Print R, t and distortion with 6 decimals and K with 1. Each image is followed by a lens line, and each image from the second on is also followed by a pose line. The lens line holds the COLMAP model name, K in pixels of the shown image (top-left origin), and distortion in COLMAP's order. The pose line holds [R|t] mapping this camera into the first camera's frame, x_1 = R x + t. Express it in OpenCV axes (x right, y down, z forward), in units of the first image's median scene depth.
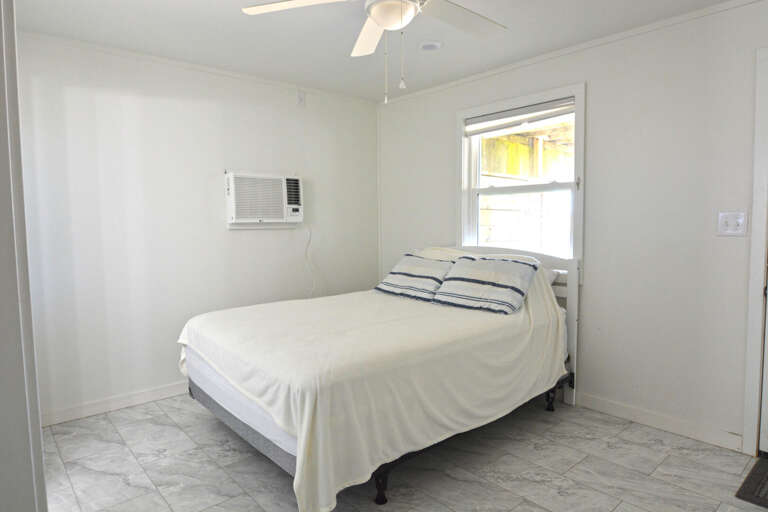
lens RADIAL K [[469.1, 0, 384.5], [0, 469.1, 256.4], [0, 0, 1]] dist [-0.021501, -0.001134]
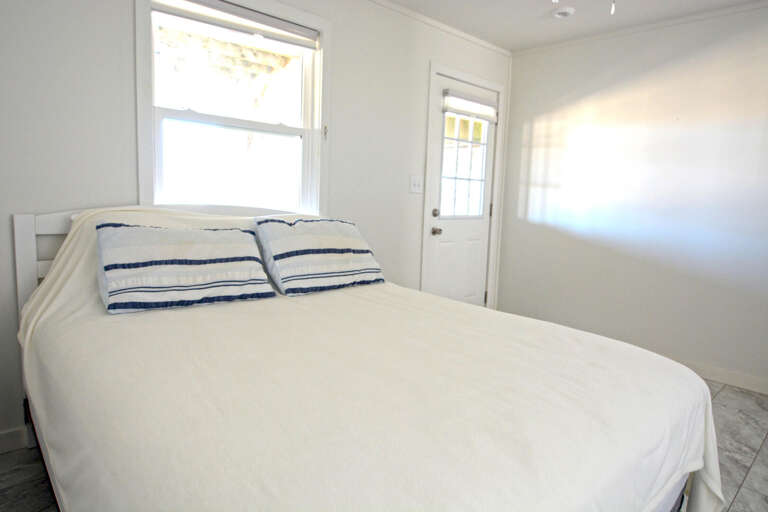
lens RADIAL K [[469.1, 0, 384.2], [0, 469.1, 254.8], [0, 0, 1]] dist [-0.021501, -0.001134]
pose [[-0.039071, -0.120741, 0.991915, -0.511376], [0.027721, 0.992160, 0.121863, -0.026964], [-0.998852, 0.032258, -0.035418, 0.894681]]
